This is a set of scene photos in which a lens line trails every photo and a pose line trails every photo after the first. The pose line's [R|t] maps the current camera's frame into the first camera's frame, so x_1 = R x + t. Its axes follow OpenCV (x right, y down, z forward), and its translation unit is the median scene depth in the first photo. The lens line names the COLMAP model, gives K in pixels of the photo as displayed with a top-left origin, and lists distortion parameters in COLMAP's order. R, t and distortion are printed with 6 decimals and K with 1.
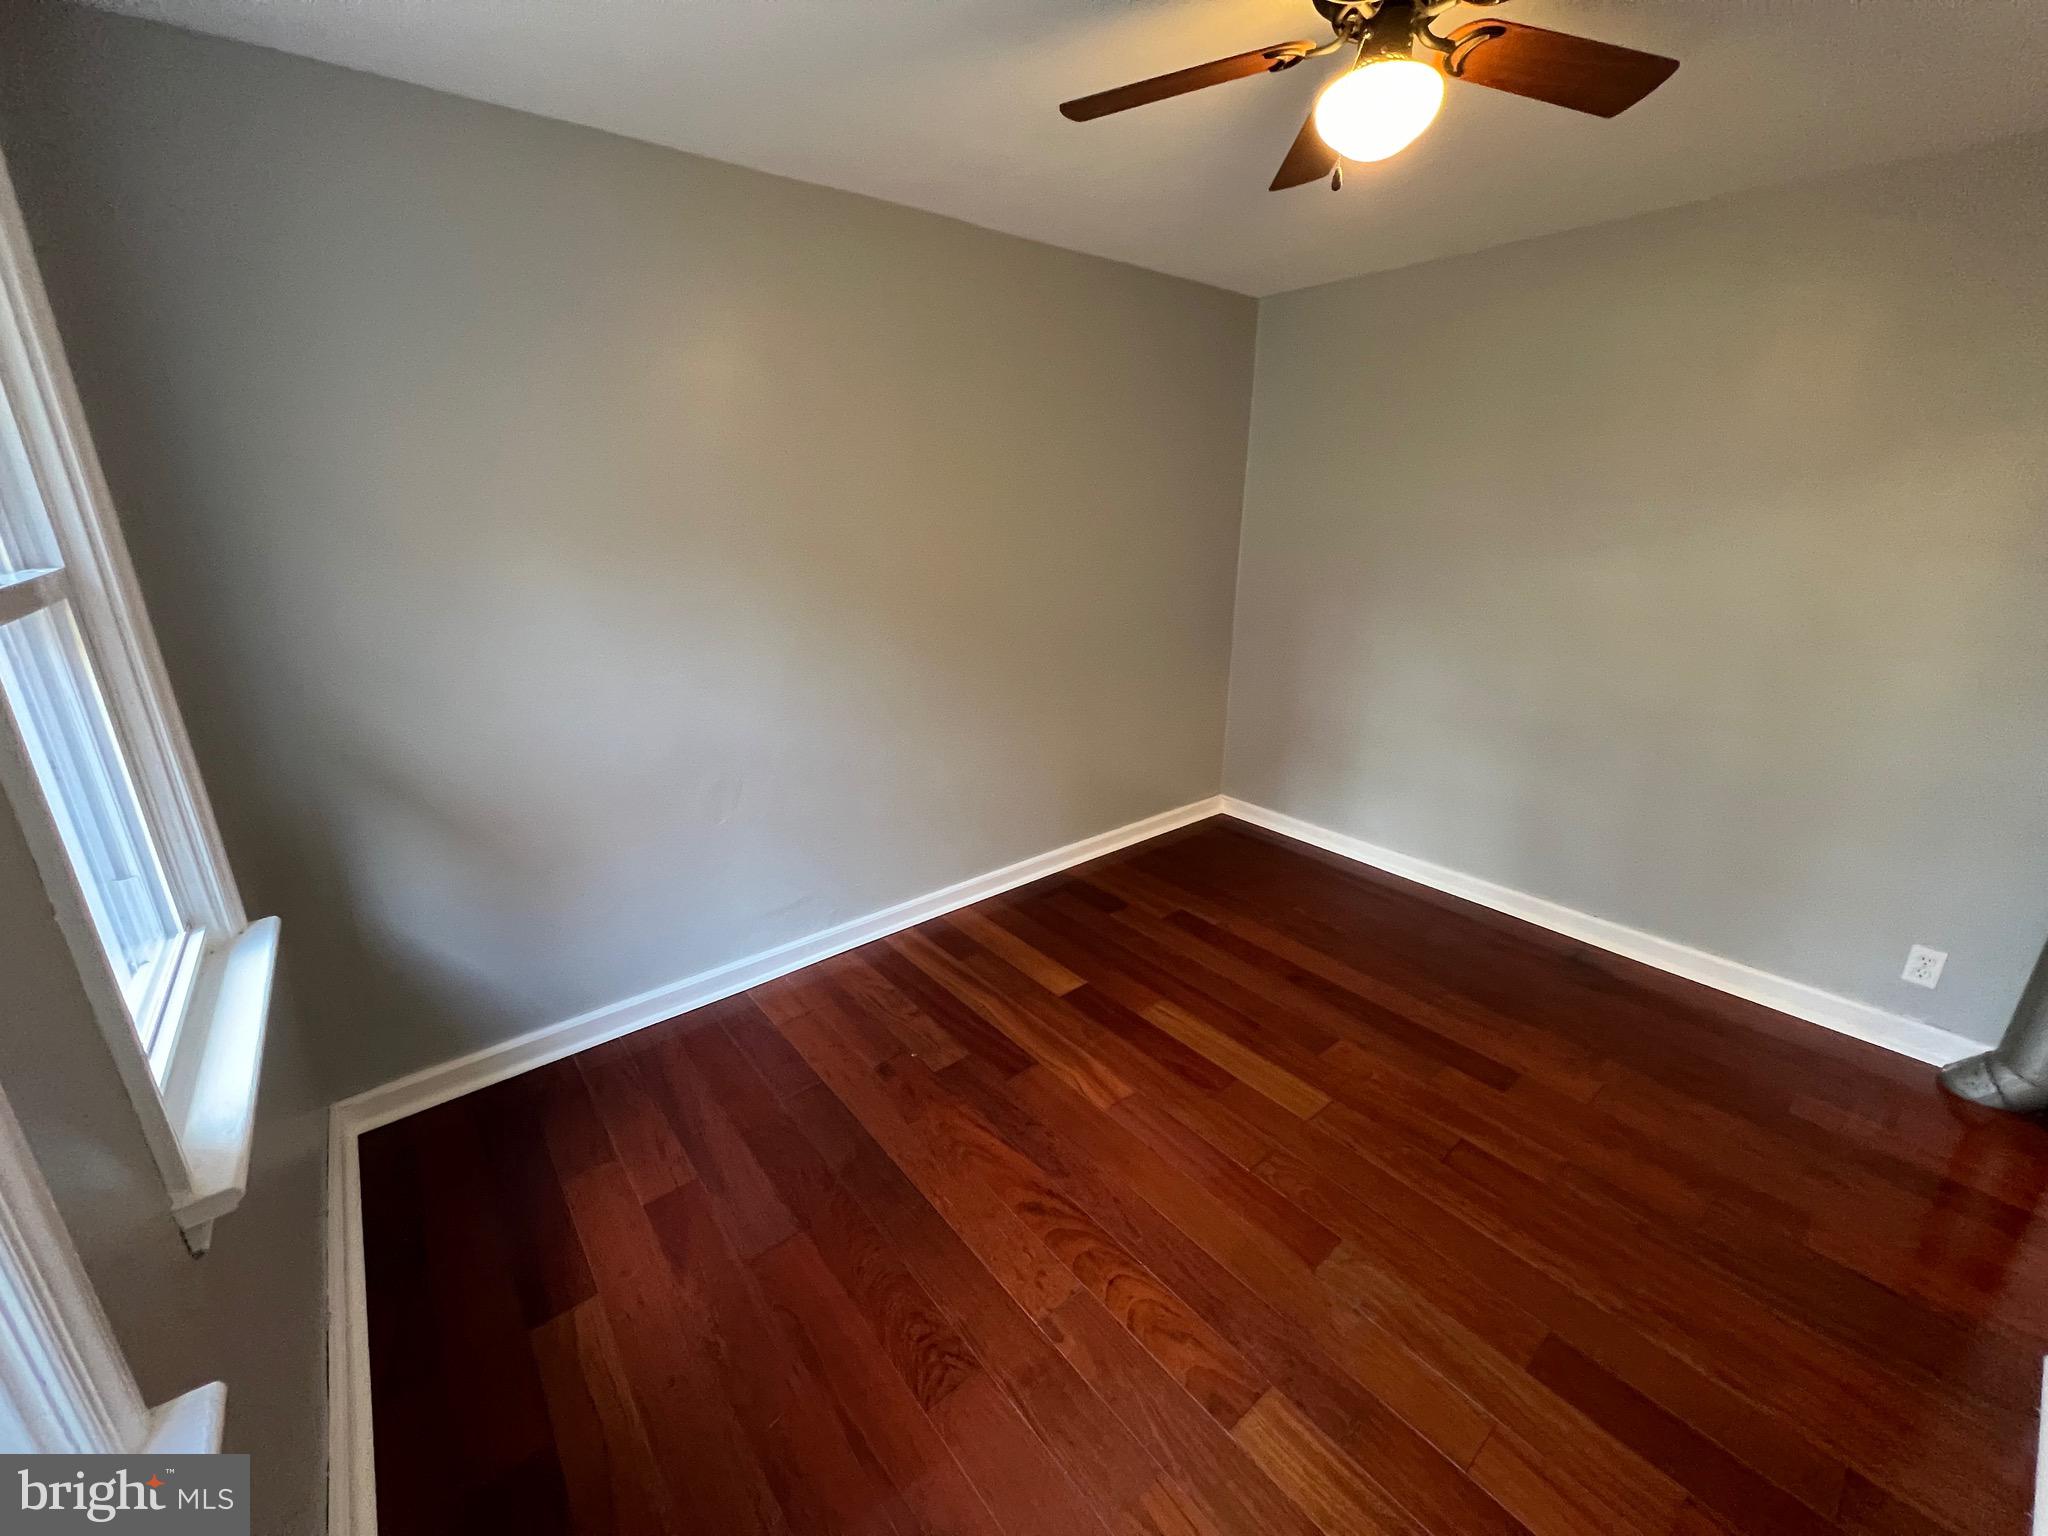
lens RADIAL K [[814.9, 0, 1027.5], [0, 814.9, 762.6], [0, 0, 1]] dist [0.000414, -0.000157]
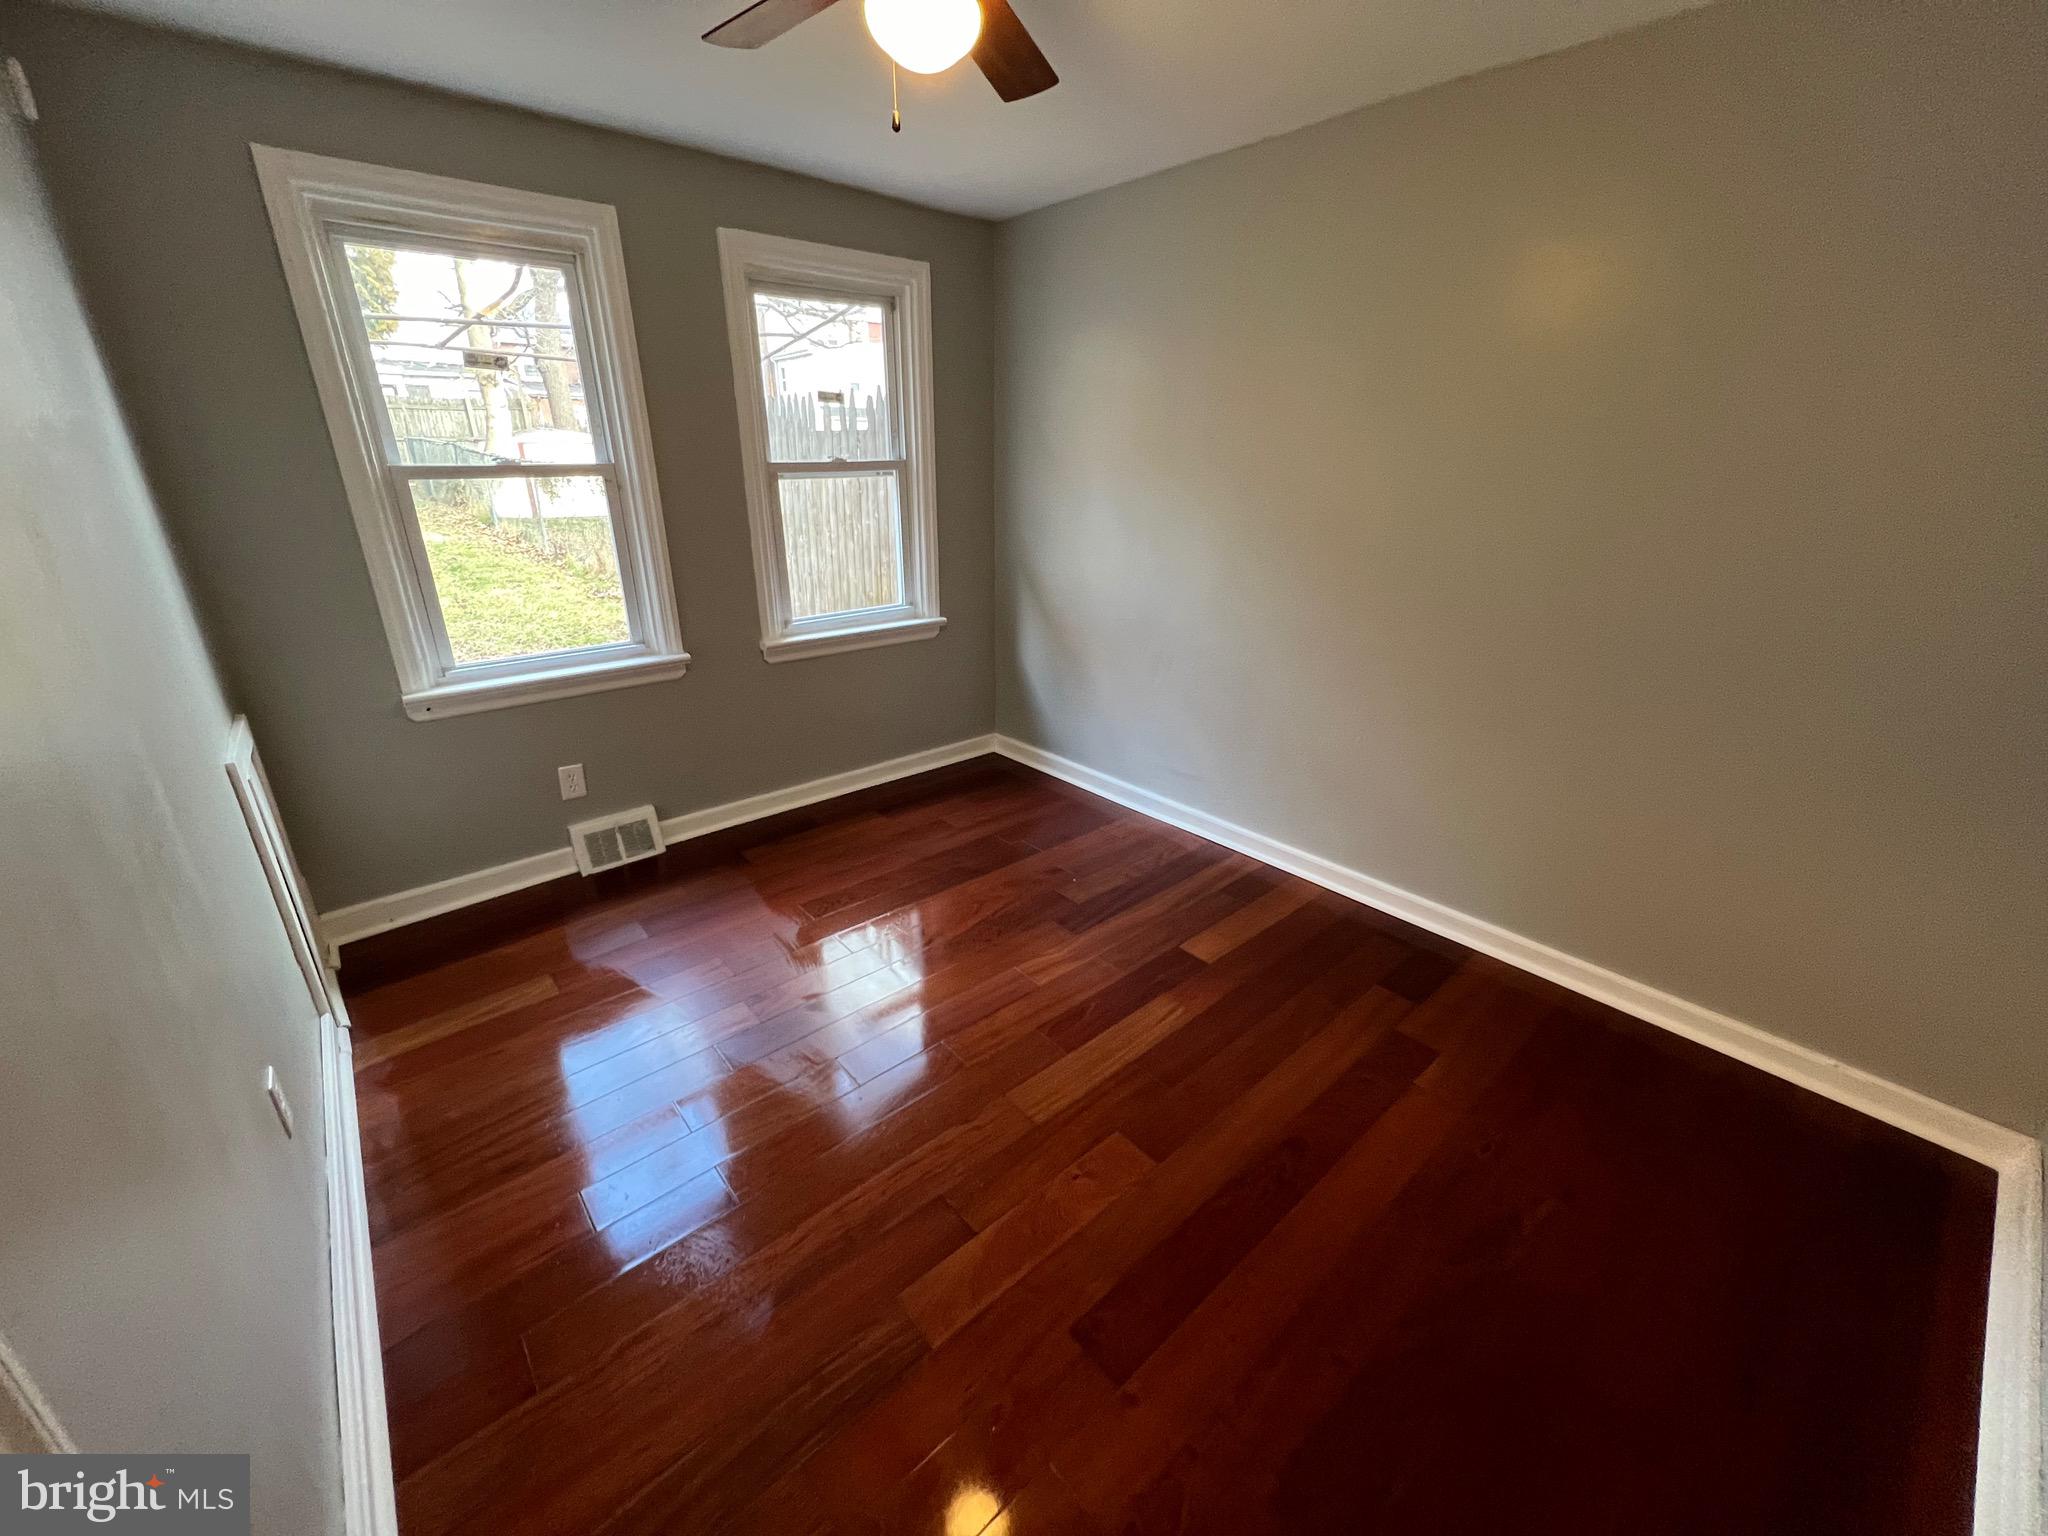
lens RADIAL K [[814.9, 0, 1027.5], [0, 814.9, 762.6], [0, 0, 1]] dist [0.000414, -0.000157]
pose [[0.031460, 0.359210, -0.932726, 0.896502], [-0.315485, 0.889051, 0.331749, -0.183126], [0.948409, 0.283824, 0.141295, 0.647752]]
